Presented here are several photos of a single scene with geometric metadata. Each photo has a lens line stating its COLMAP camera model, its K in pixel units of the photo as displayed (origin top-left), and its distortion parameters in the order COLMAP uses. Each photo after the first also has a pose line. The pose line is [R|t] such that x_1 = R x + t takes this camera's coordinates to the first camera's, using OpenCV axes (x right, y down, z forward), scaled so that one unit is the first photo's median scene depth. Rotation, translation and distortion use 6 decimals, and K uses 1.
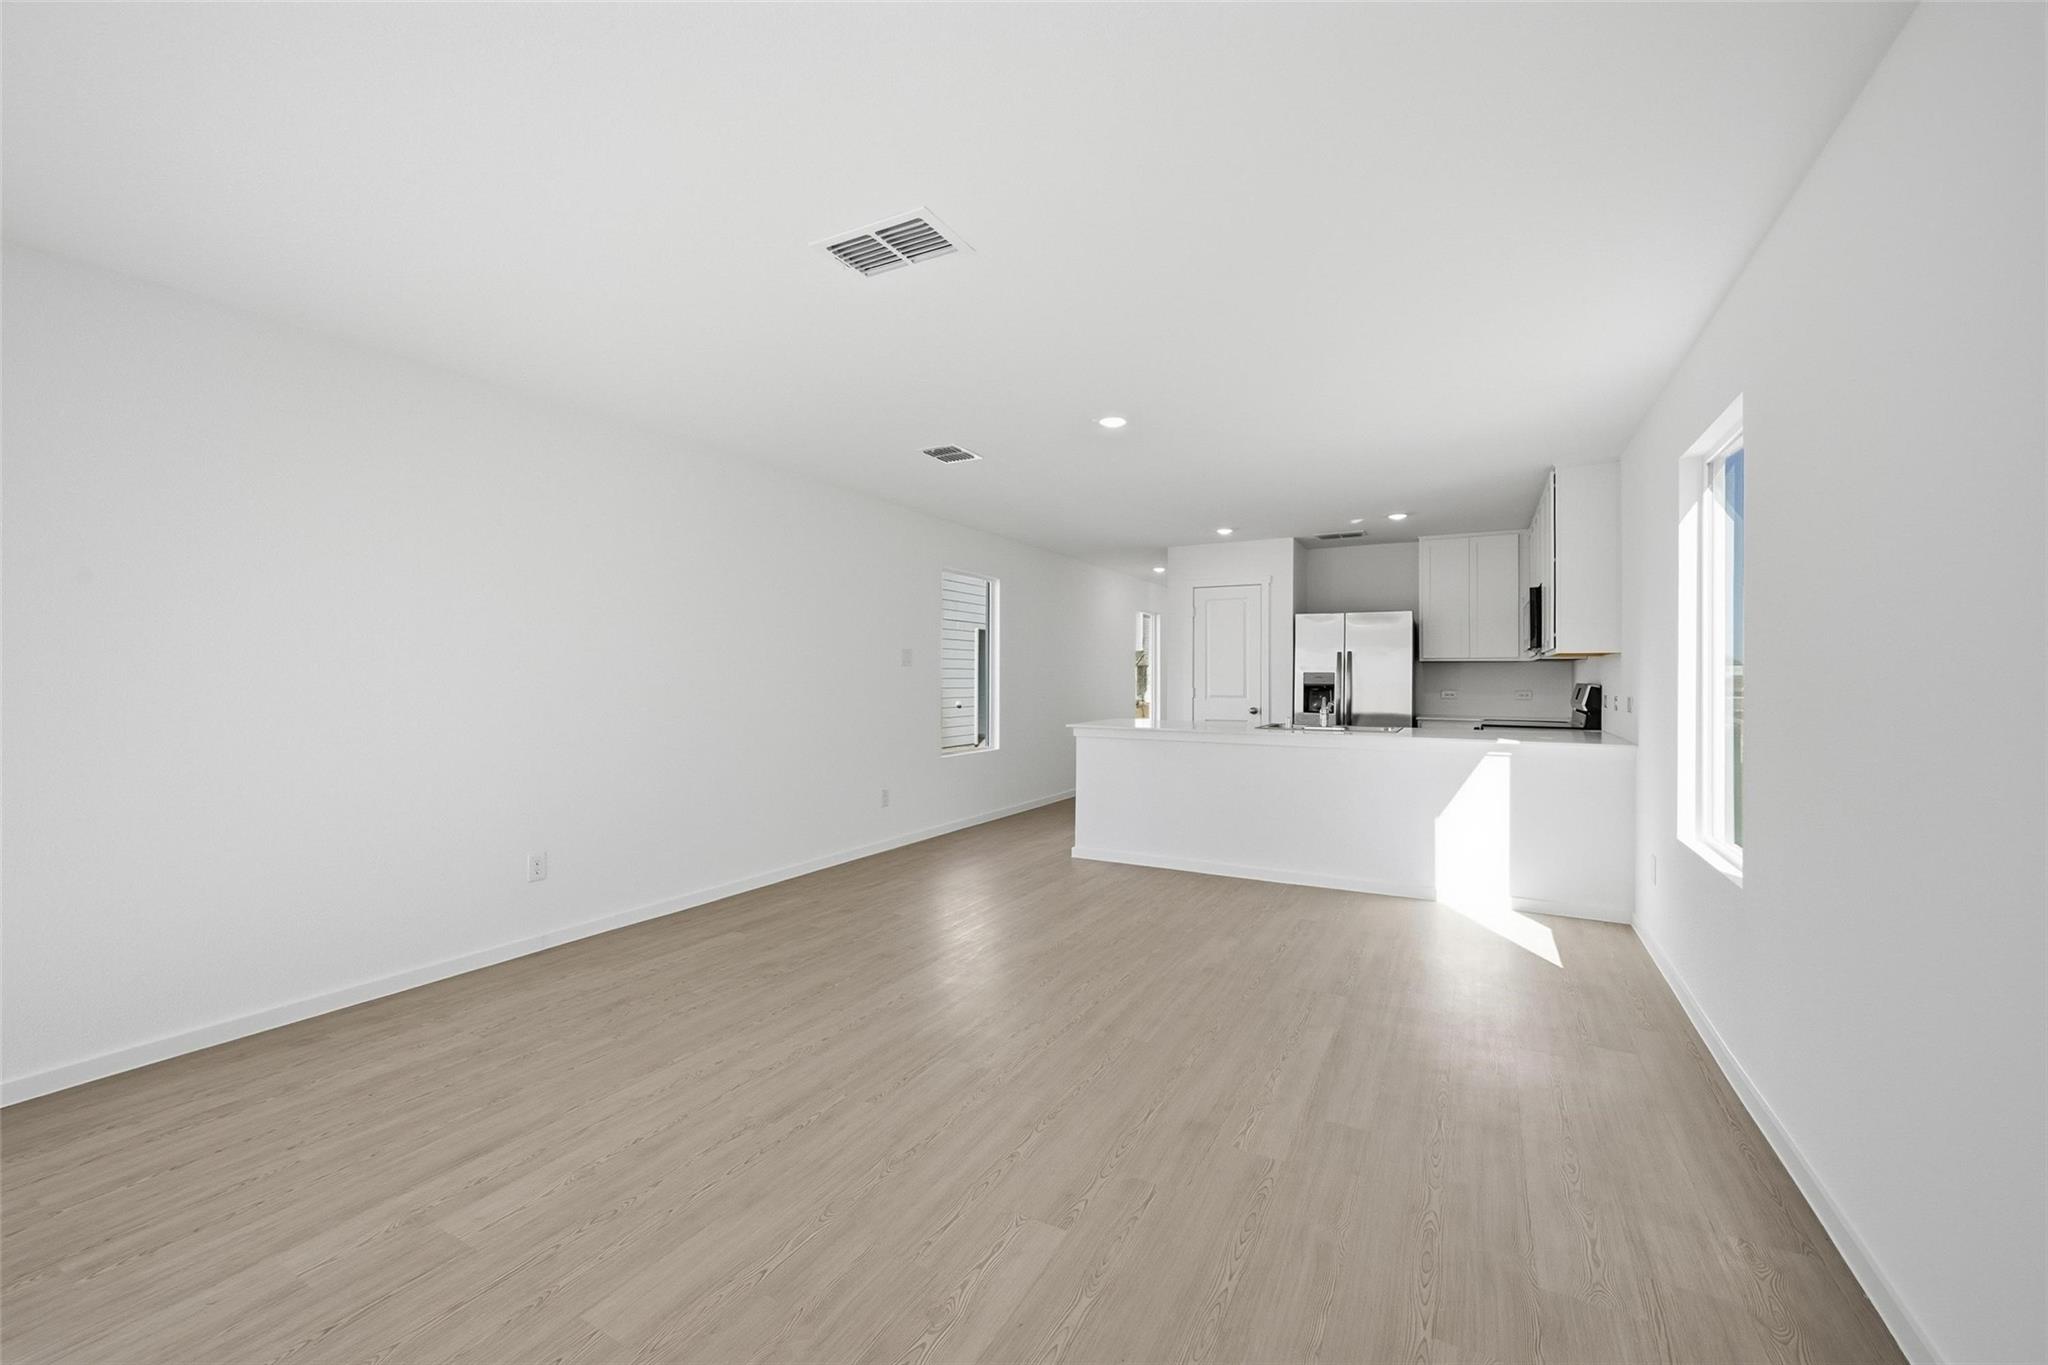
lens RADIAL K [[813.0, 0, 1027.9], [0, 813.0, 680.5], [0, 0, 1]] dist [0.001866, 0.000148]
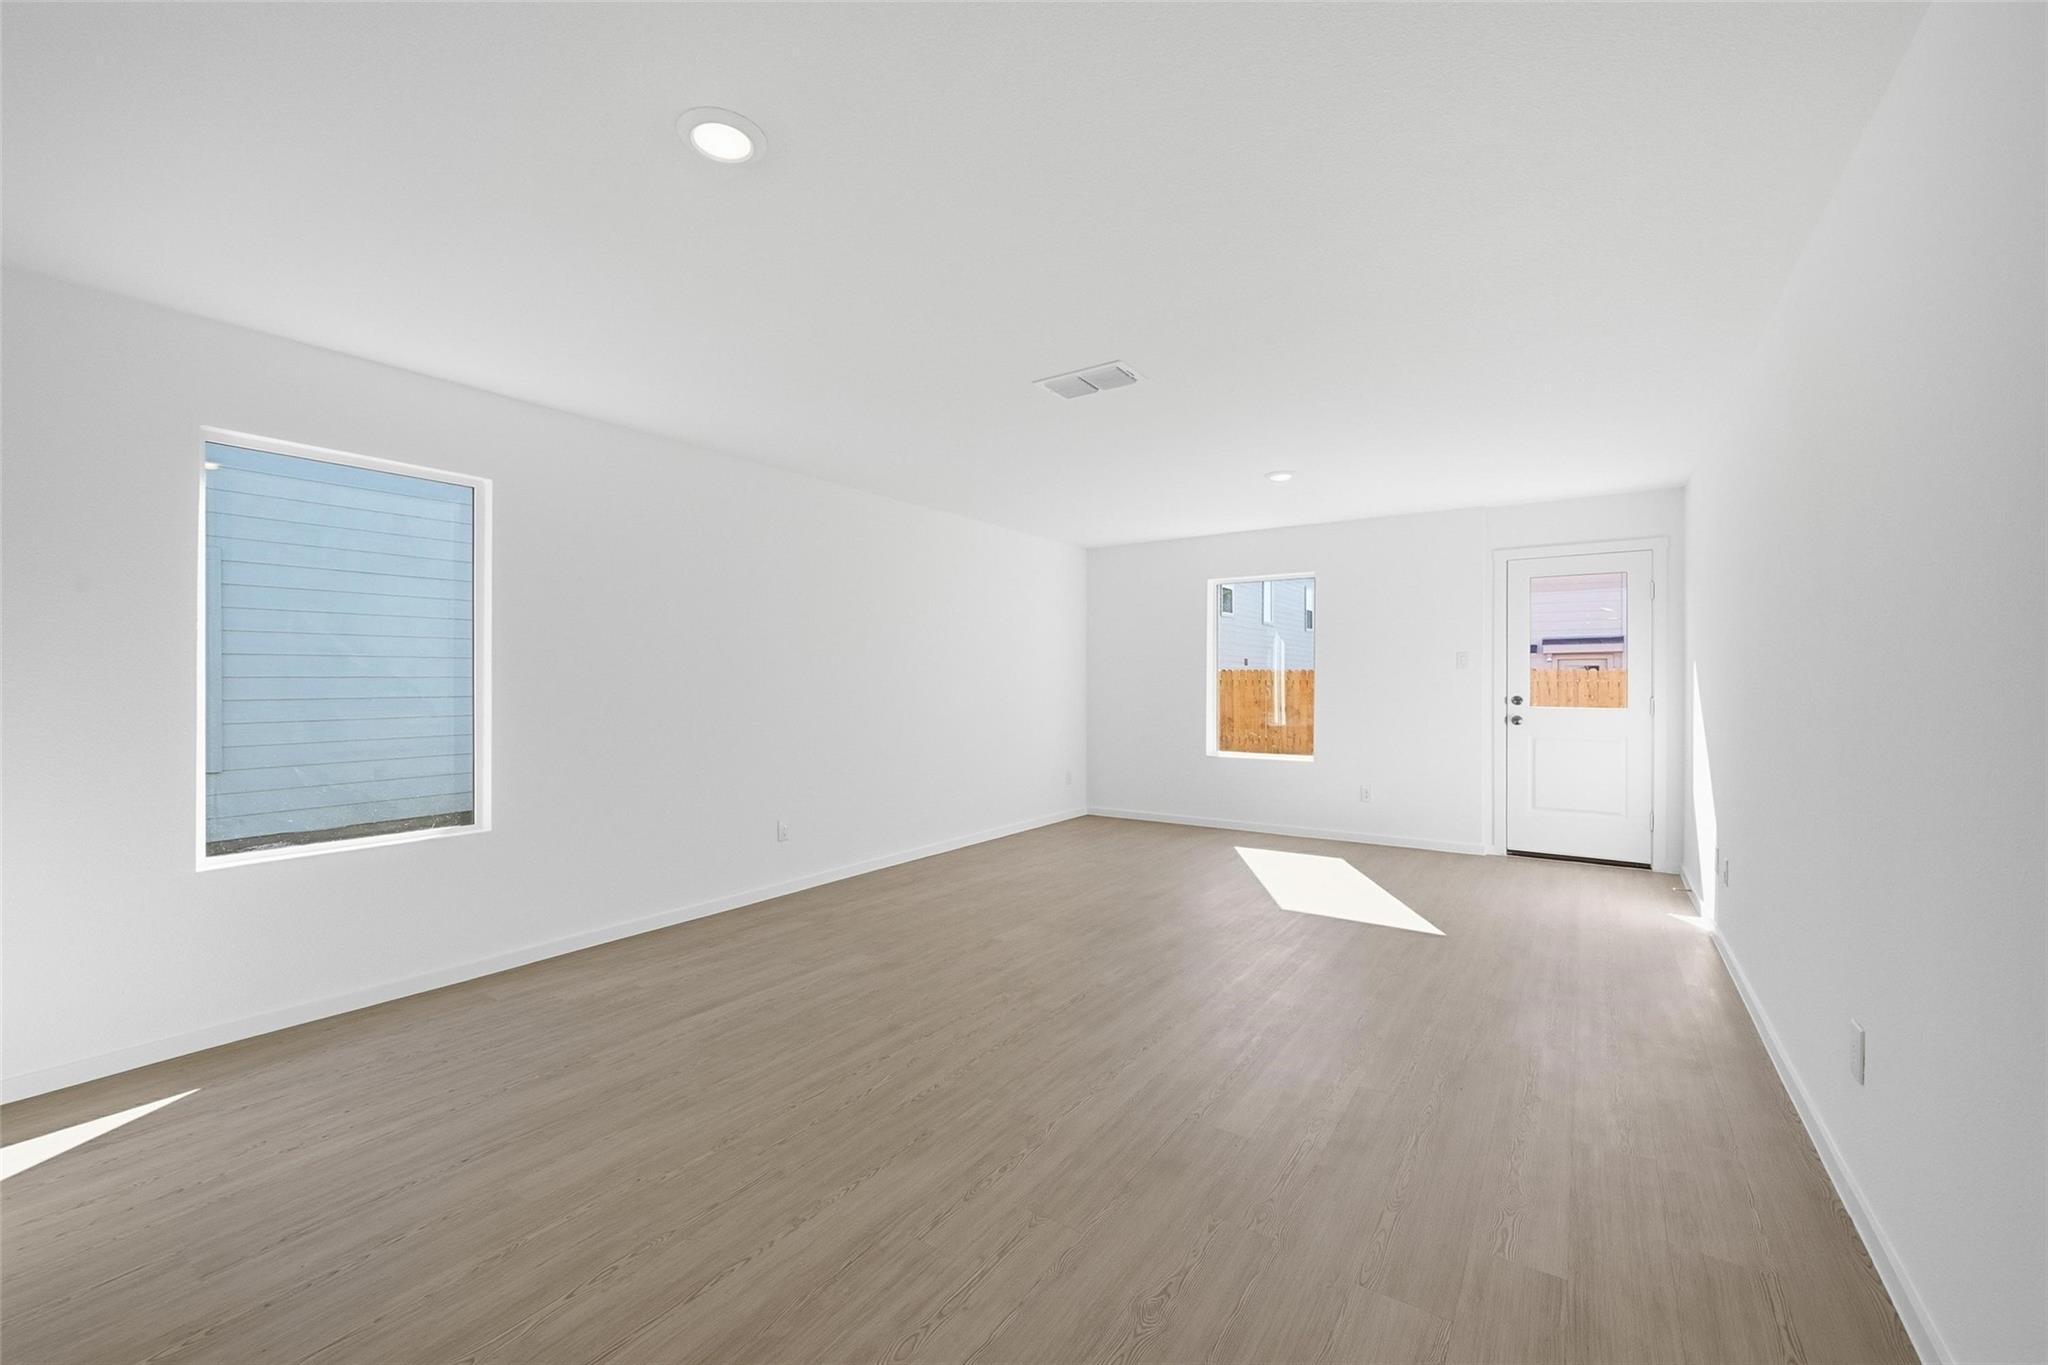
lens RADIAL K [[813.0, 0, 1027.9], [0, 813.0, 680.5], [0, 0, 1]] dist [0.001866, 0.000148]
pose [[-0.994968, -0.003003, 0.100152, -0.070884], [-0.002521, 0.999985, 0.004936, -0.004215], [-0.100165, 0.004658, -0.994960, 0.844034]]
